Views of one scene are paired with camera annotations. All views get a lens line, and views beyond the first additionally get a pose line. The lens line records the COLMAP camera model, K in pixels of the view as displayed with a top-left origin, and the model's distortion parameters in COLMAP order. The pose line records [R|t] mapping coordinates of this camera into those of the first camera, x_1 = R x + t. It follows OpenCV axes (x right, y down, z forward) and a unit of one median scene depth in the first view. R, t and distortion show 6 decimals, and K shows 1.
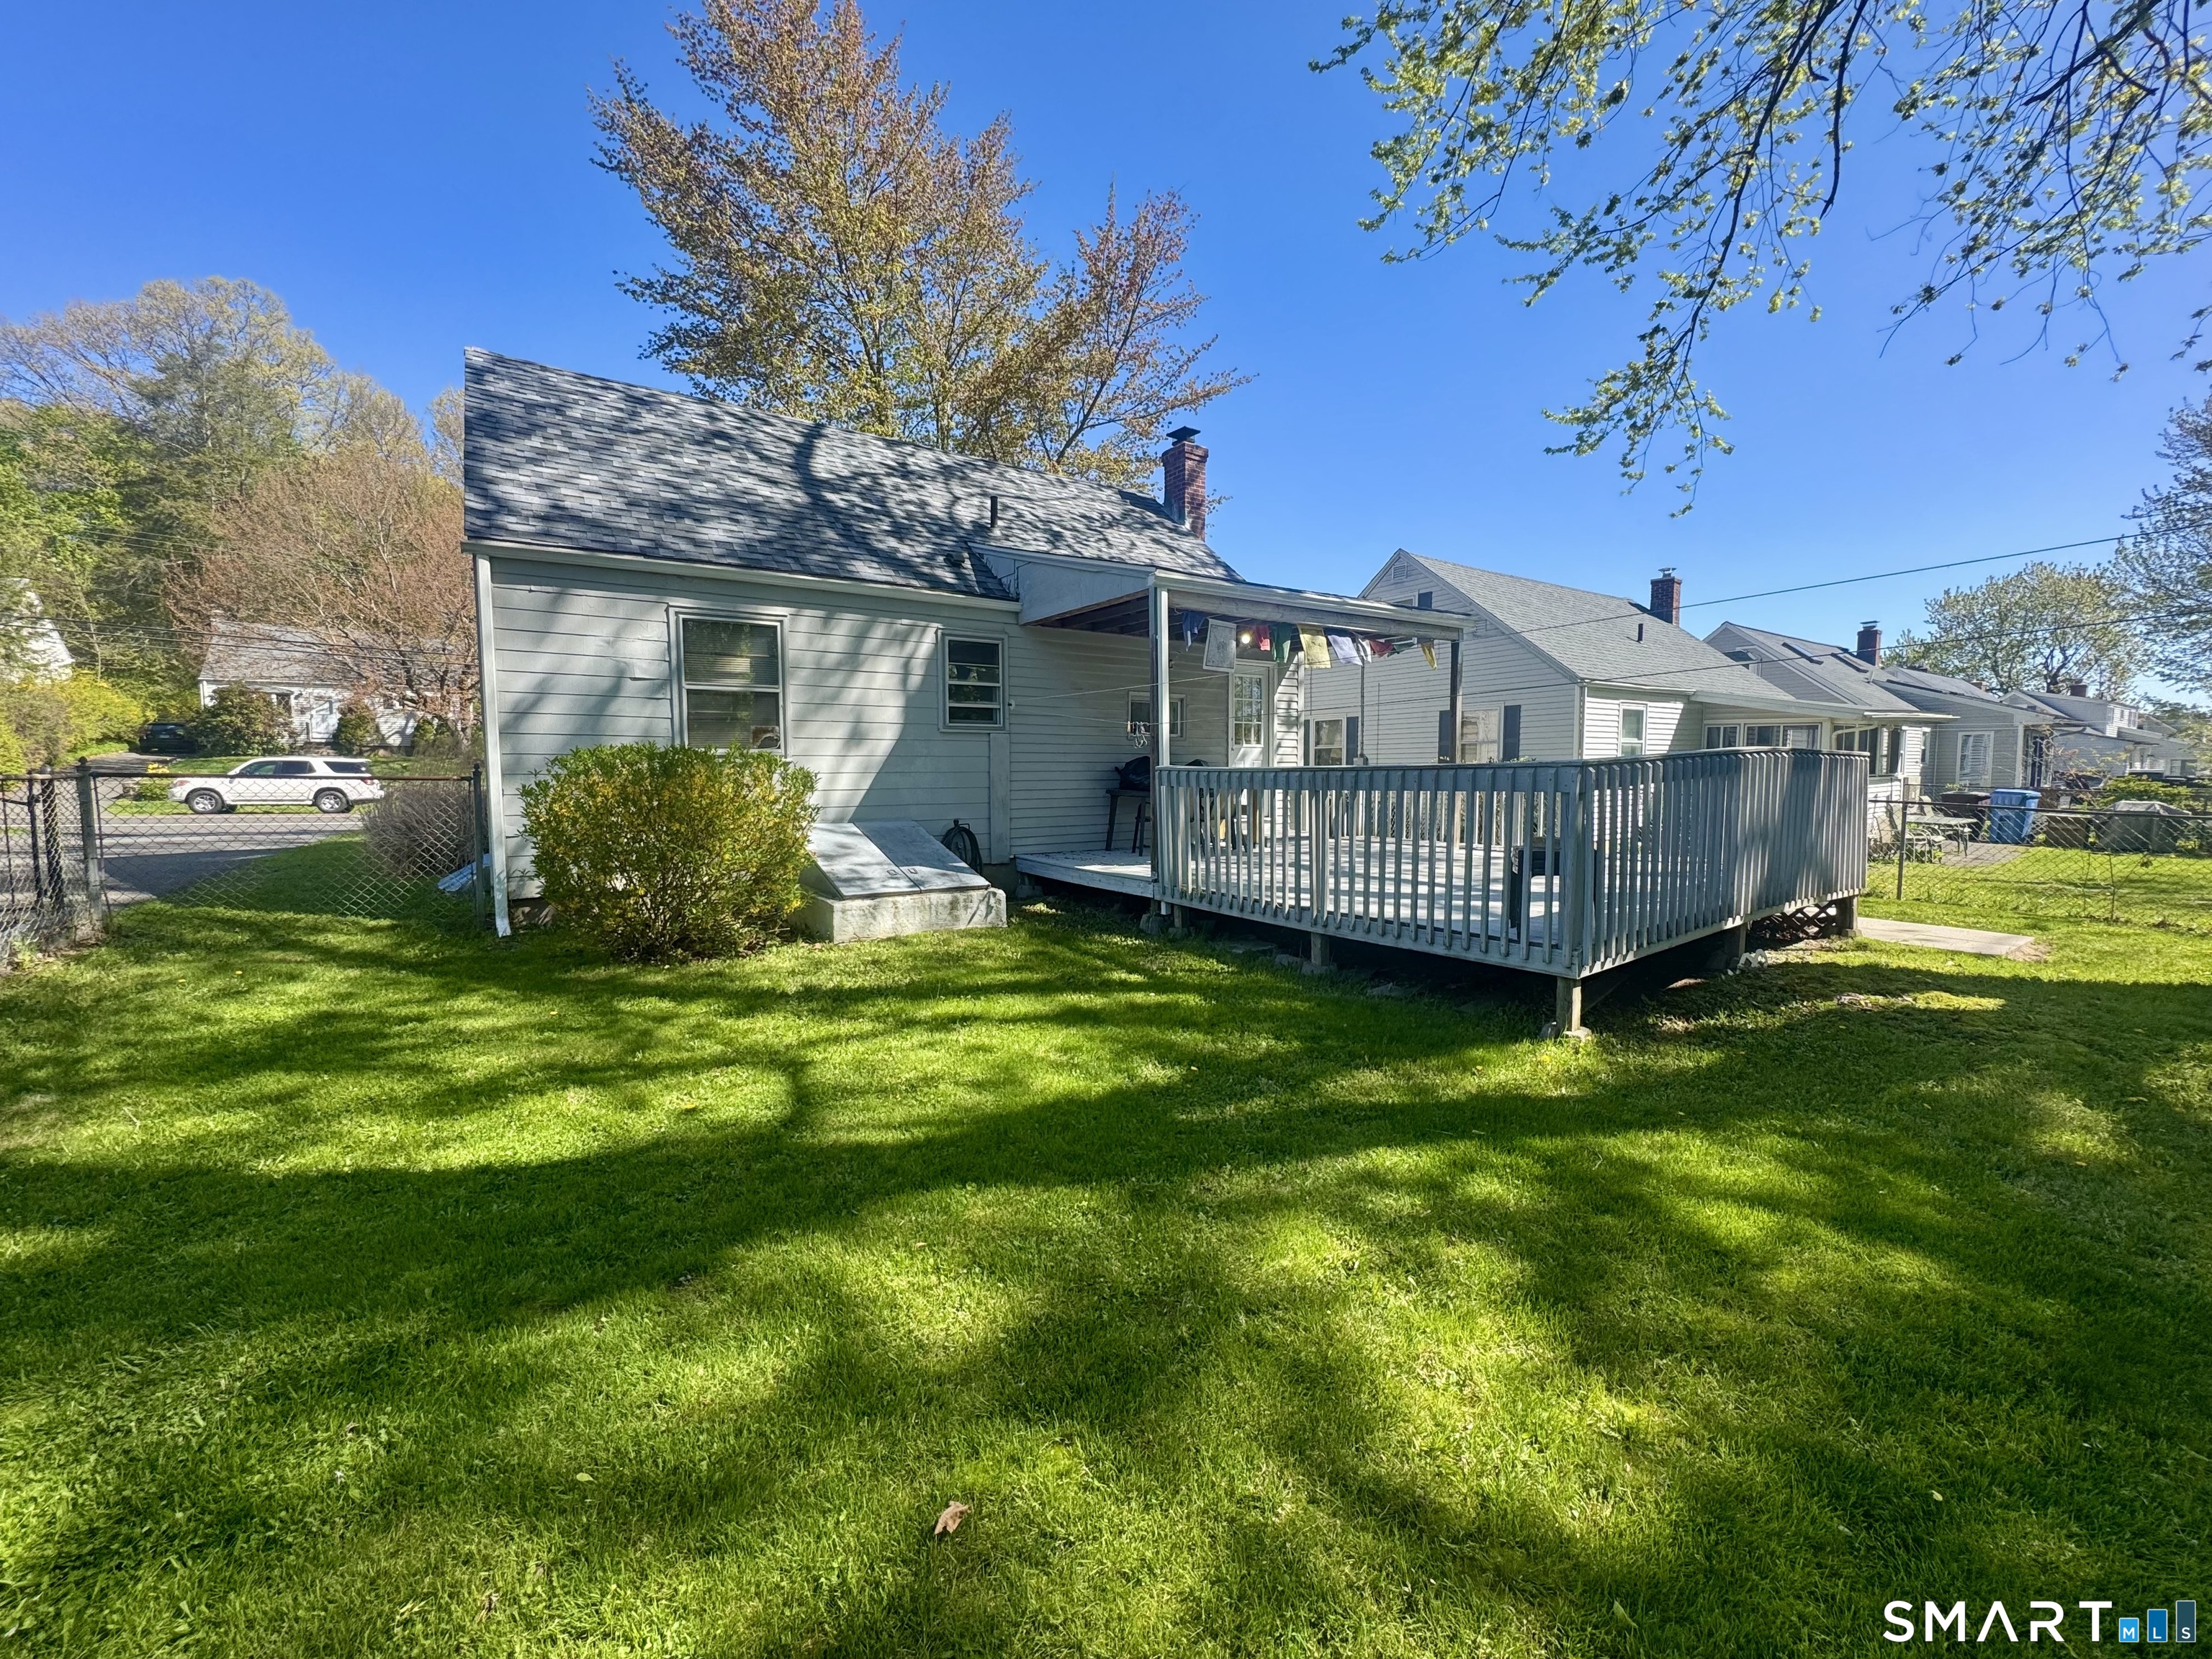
lens RADIAL K [[884.0, 0, 1109.0], [0, 884.0, 831.9], [0, 0, 1]] dist [-0.004000, 0.000200]
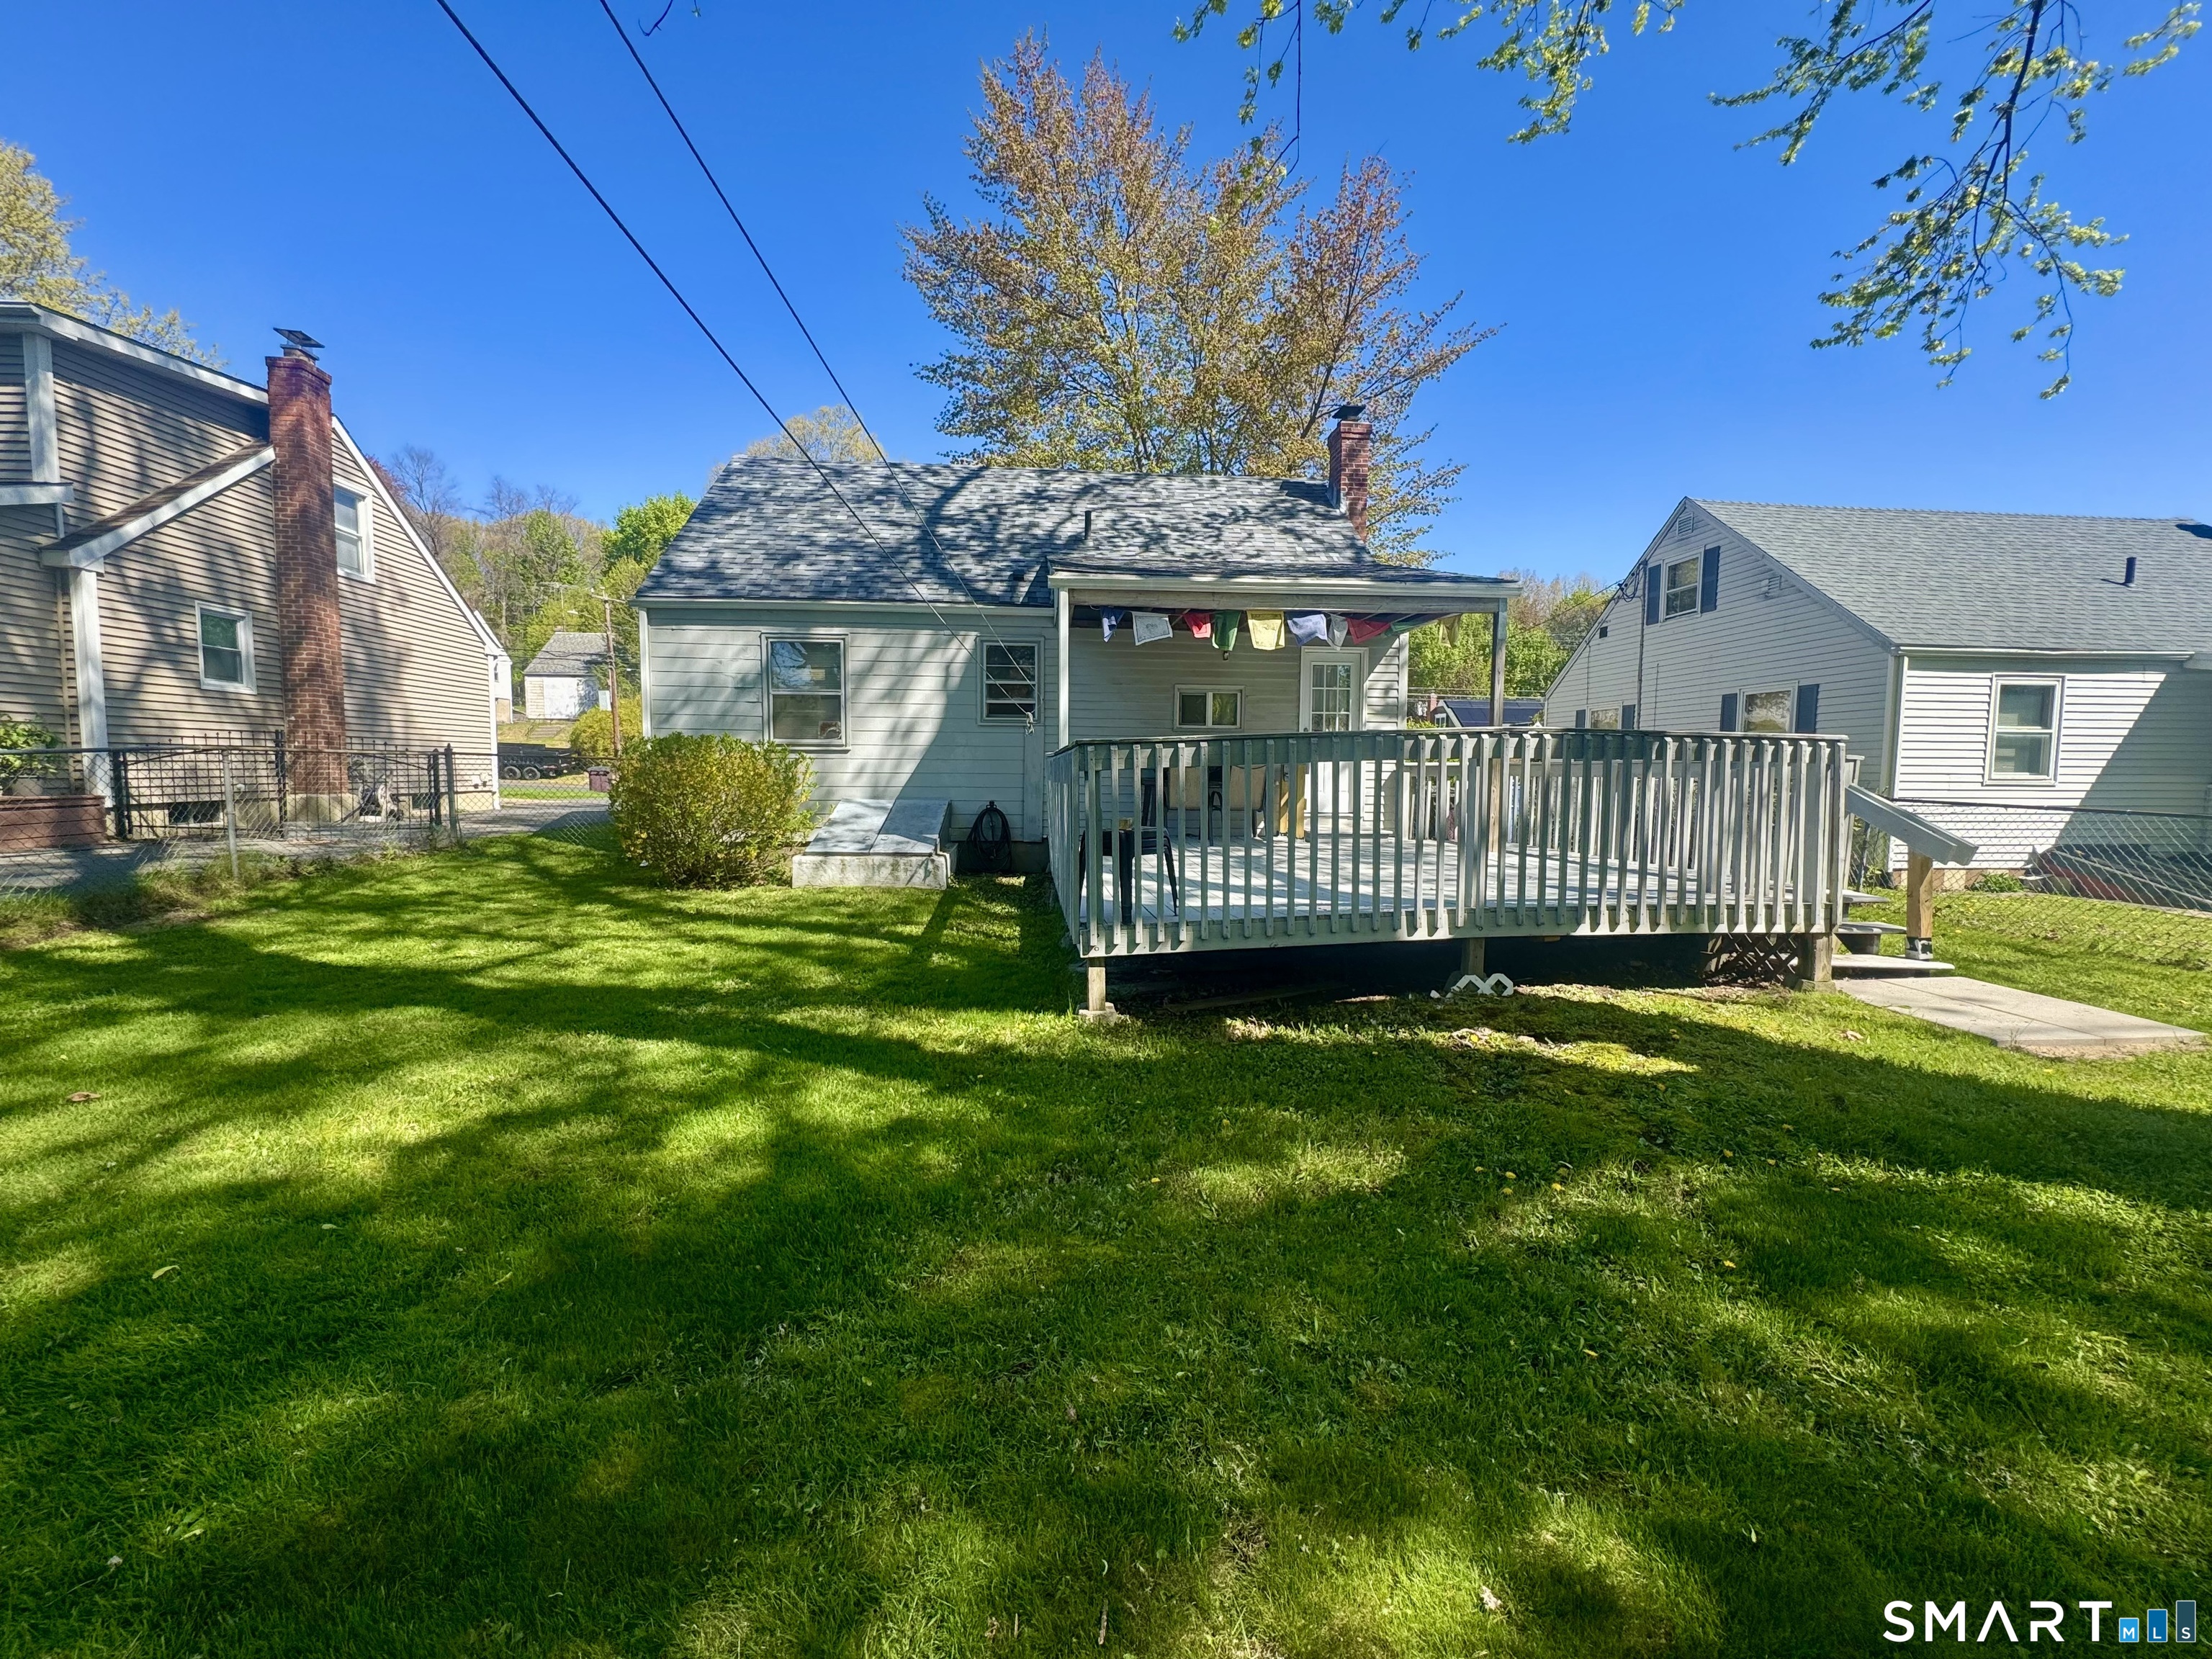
lens RADIAL K [[884.0, 0, 1109.5], [0, 884.0, 828.5], [0, 0, 1]] dist [-0.004000, 0.000200]
pose [[0.871845, 0.044333, -0.487772, 0.548277], [-0.046628, 0.998885, 0.007445, 0.006415], [0.487558, 0.016253, 0.872939, 0.074885]]
